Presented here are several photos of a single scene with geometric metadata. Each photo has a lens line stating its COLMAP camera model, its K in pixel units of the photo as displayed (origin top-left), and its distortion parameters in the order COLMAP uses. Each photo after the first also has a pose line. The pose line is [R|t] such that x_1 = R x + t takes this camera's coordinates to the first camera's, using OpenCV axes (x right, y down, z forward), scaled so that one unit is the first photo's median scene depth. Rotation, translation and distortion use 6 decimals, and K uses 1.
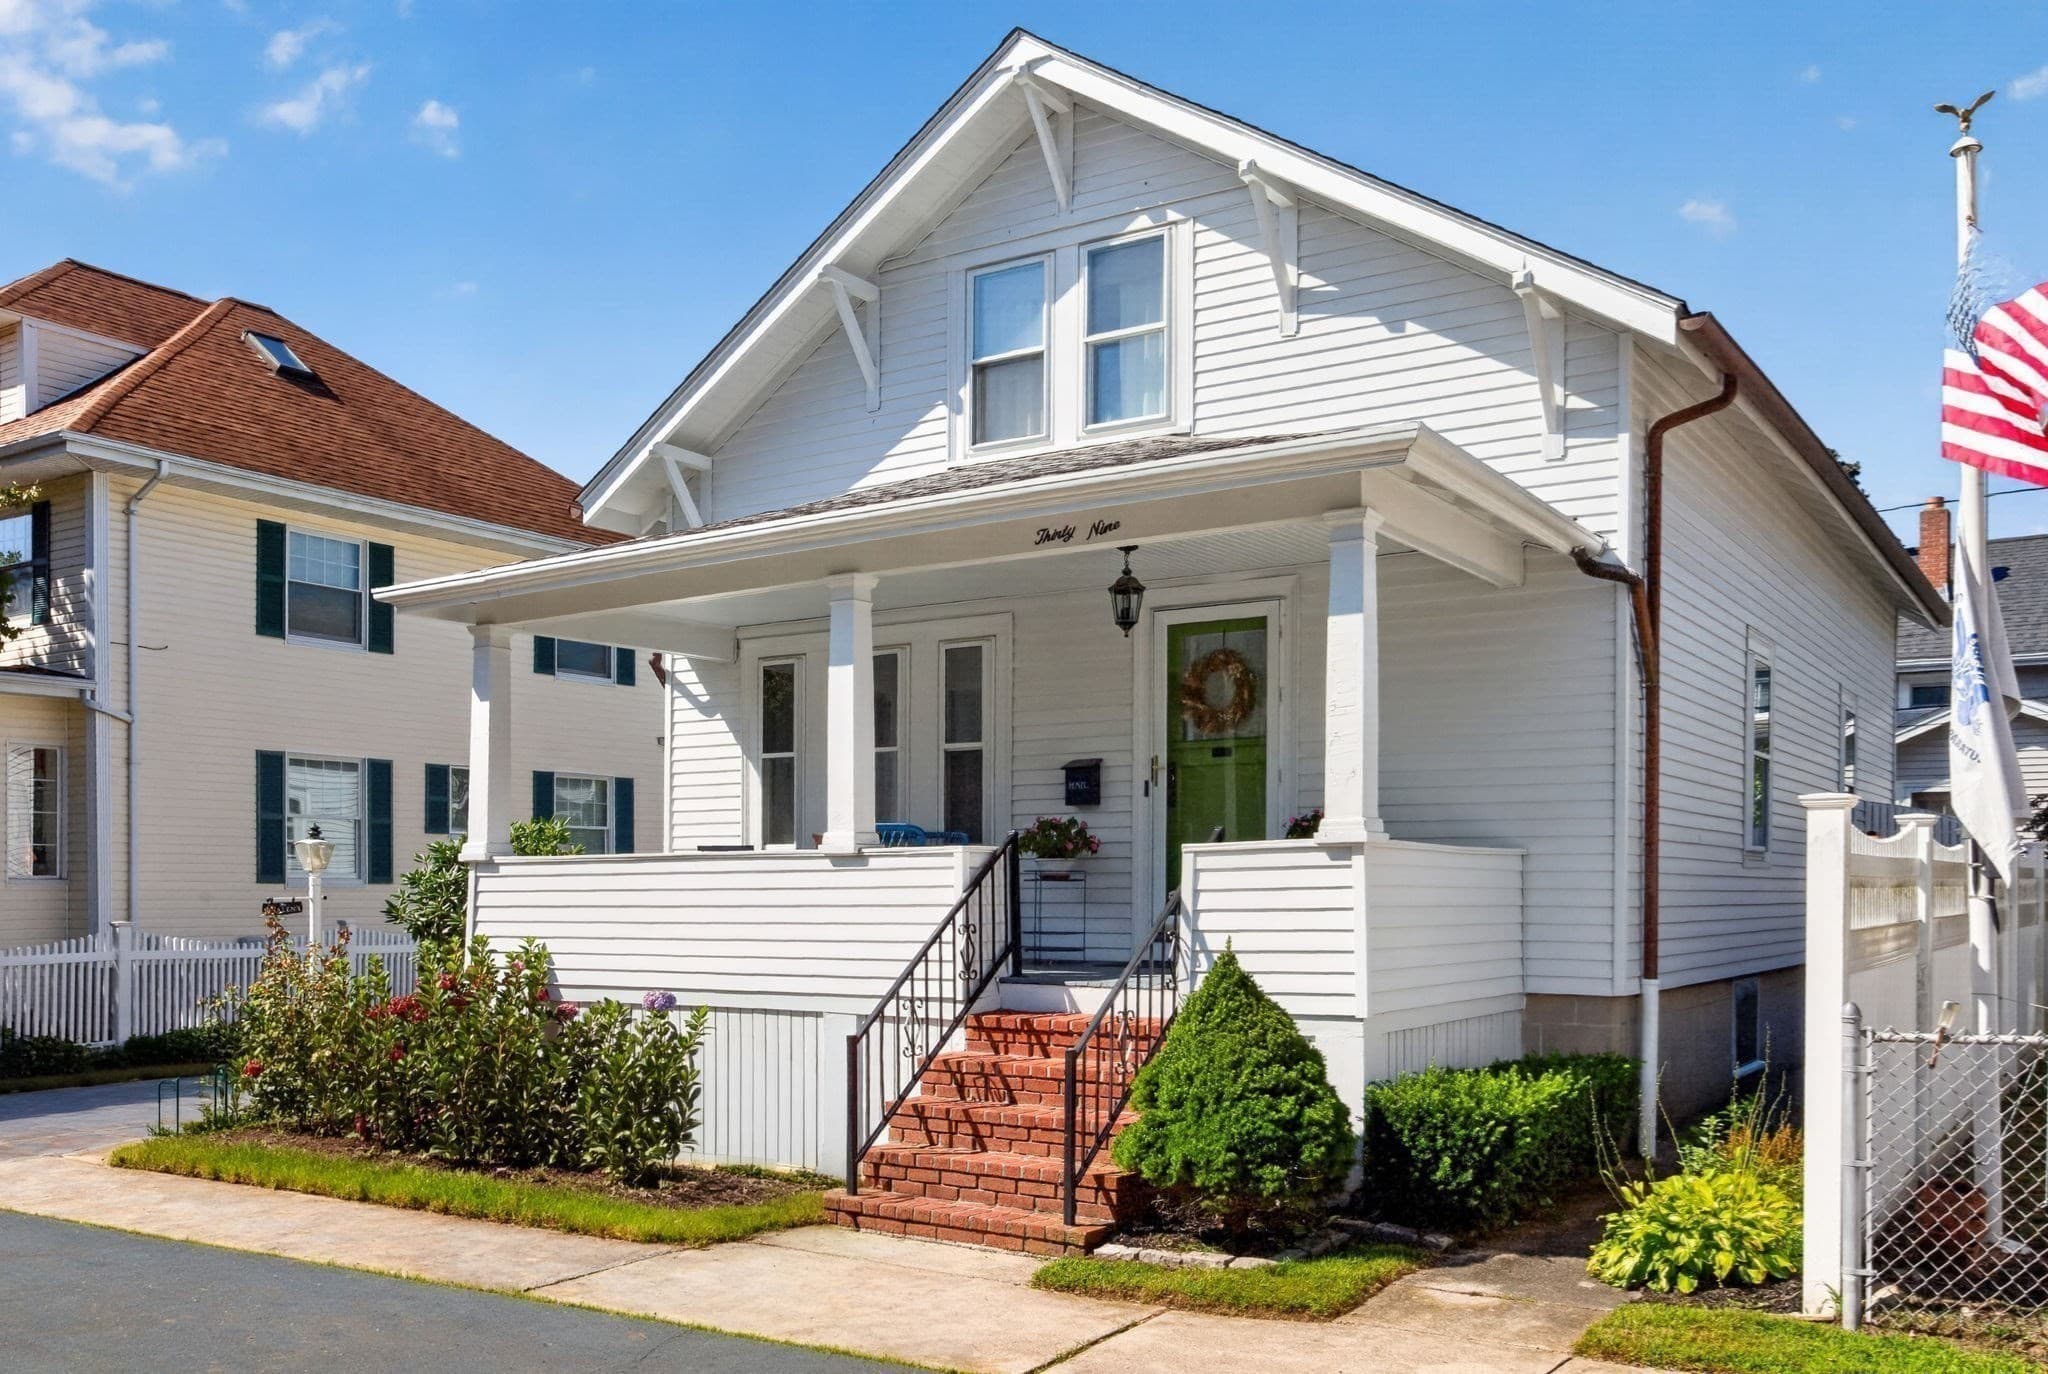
lens RADIAL K [[1726.0, 0, 1019.0], [0, 1726.0, 908.4], [0, 0, 1]] dist [-0.007590, 0.003907]
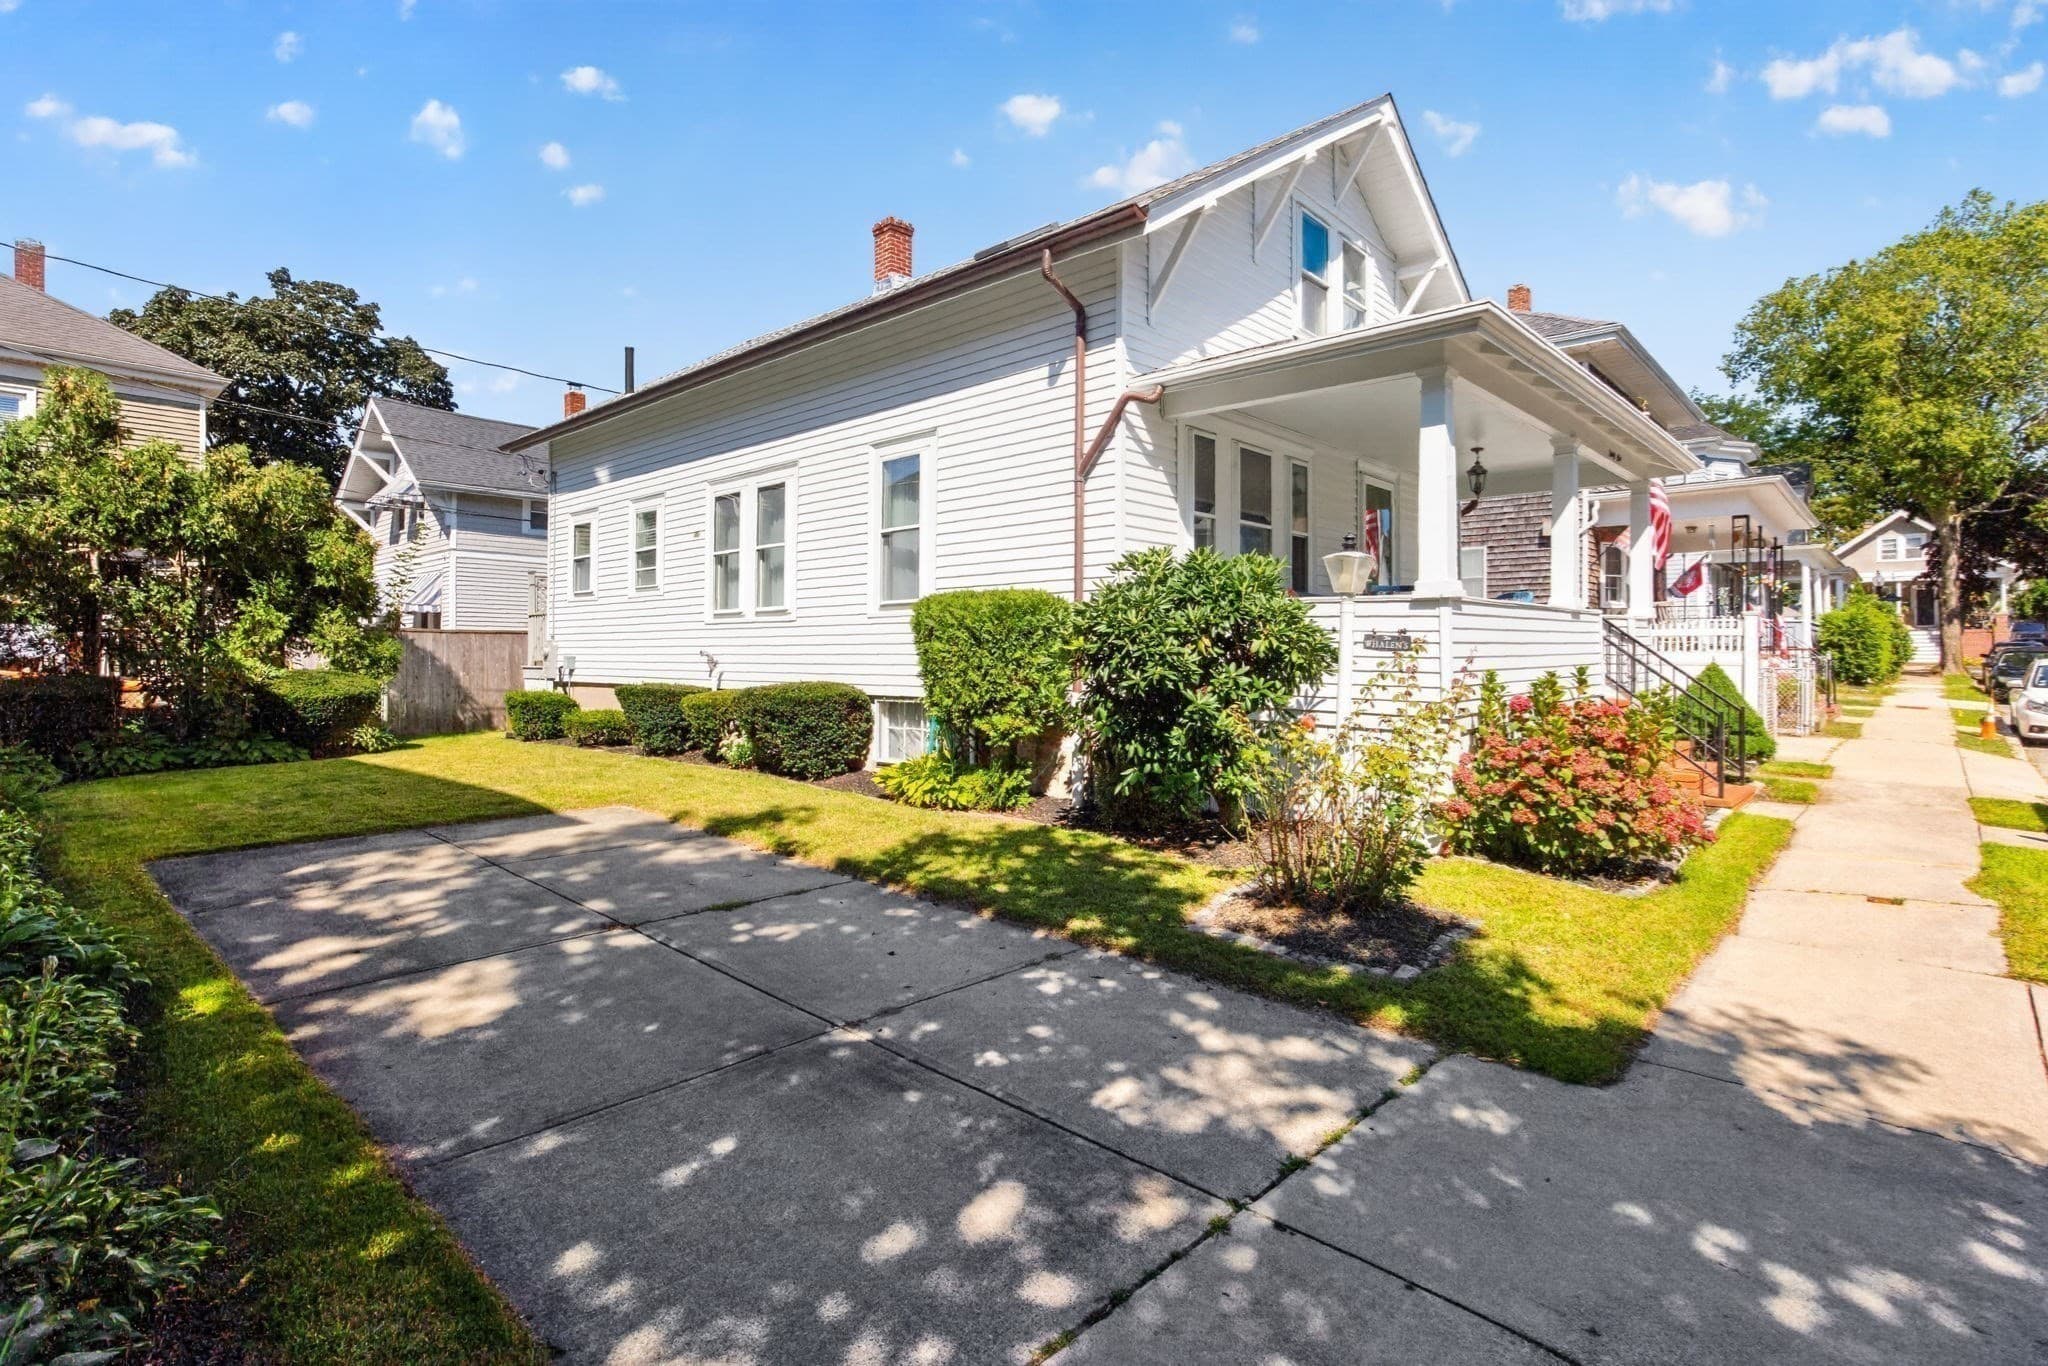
lens RADIAL K [[1001.0, 0, 1027.8], [0, 1001.0, 658.0], [0, 0, 1]] dist [-0.024259, 0.010030]
pose [[0.154749, -0.003729, 0.987947, -0.934580], [0.008840, 0.999958, 0.002390, 0.004521], [-0.987914, 0.008363, 0.154775, 1.156477]]
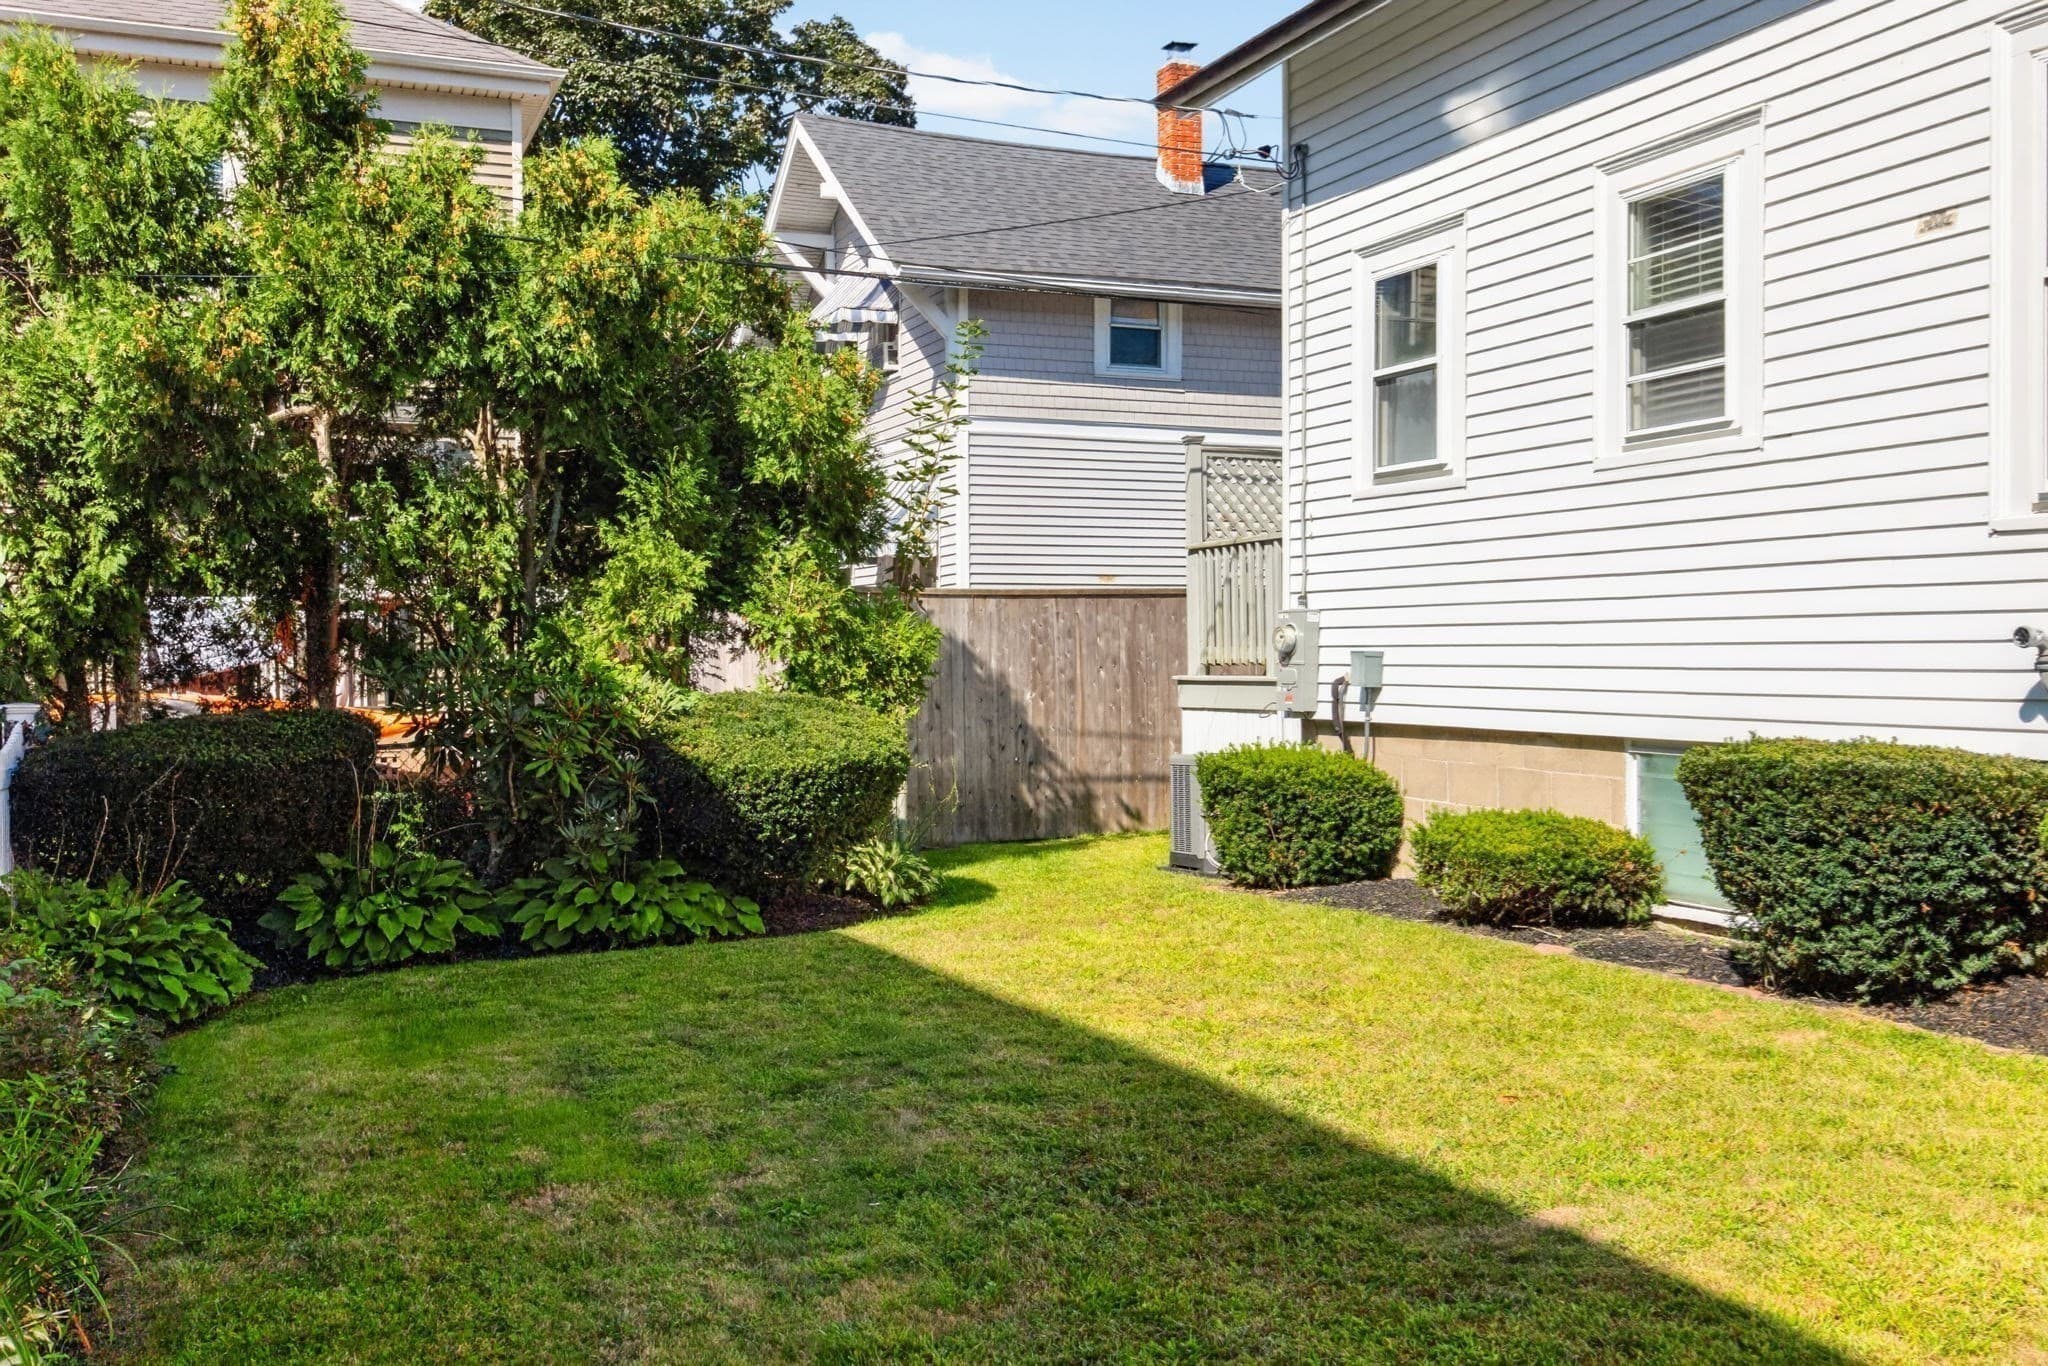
lens RADIAL K [[1879.0, 0, 991.7], [0, 1879.0, 665.3], [0, 0, 1]] dist [0.007085, 0.012775]
pose [[0.564359, -0.016650, 0.825361, -0.573276], [0.020144, 0.999777, 0.006394, -0.002373], [-0.825284, 0.013018, 0.564568, 1.583461]]
